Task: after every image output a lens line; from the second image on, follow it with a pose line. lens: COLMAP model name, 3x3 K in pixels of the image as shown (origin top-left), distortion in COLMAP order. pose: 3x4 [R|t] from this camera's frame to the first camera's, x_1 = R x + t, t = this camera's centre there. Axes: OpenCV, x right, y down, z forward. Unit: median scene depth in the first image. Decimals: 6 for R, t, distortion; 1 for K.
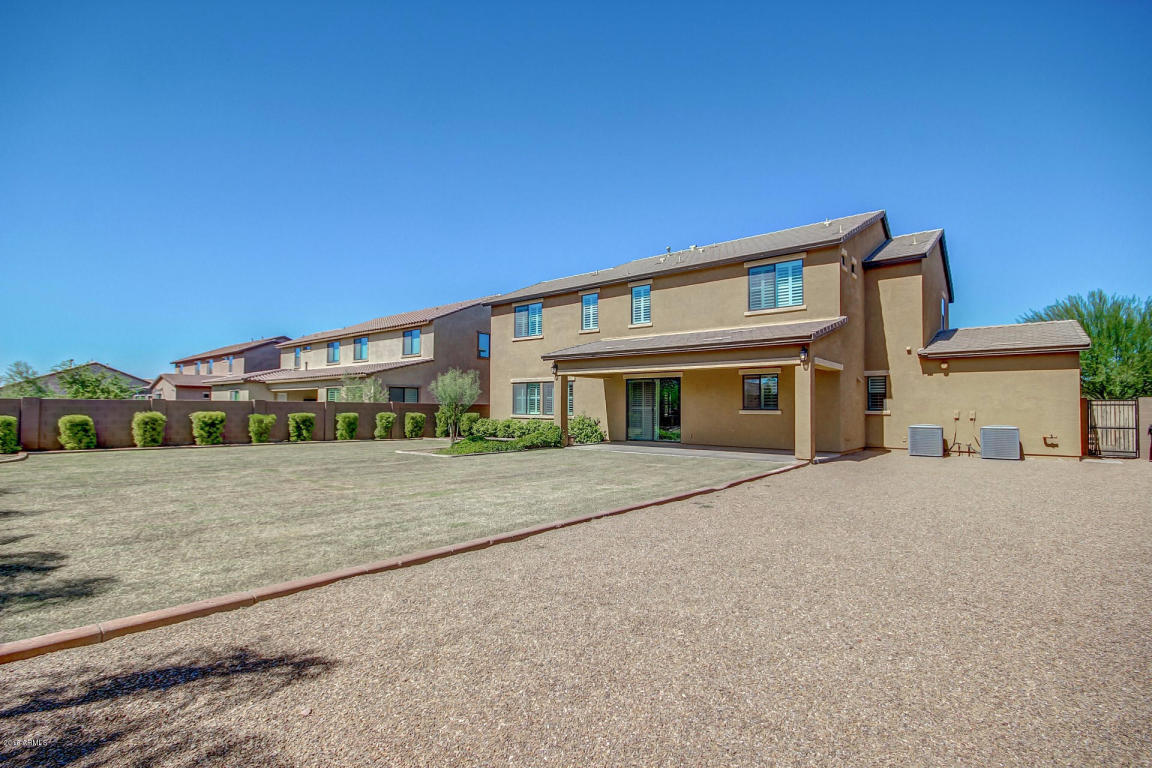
lens RADIAL K [[533.9, 0, 578.9], [0, 533.9, 386.3], [0, 0, 1]] dist [0.004268, 0.000239]
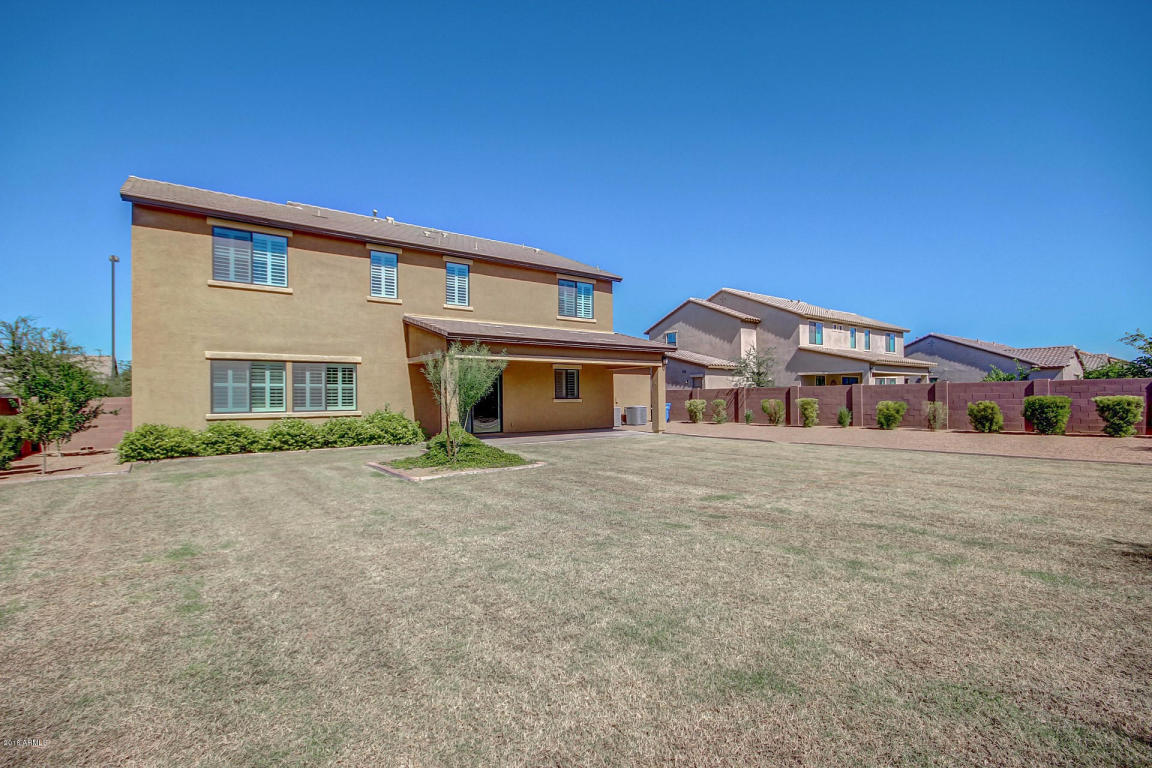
lens RADIAL K [[533.9, 0, 575.4], [0, 533.9, 390.2], [0, 0, 1]] dist [0.004268, 0.000239]
pose [[0.235875, 0.005426, 0.971768, -0.670680], [-0.027551, 0.999620, 0.001106, 0.018416], [-0.971393, -0.027034, 0.235935, 0.554946]]
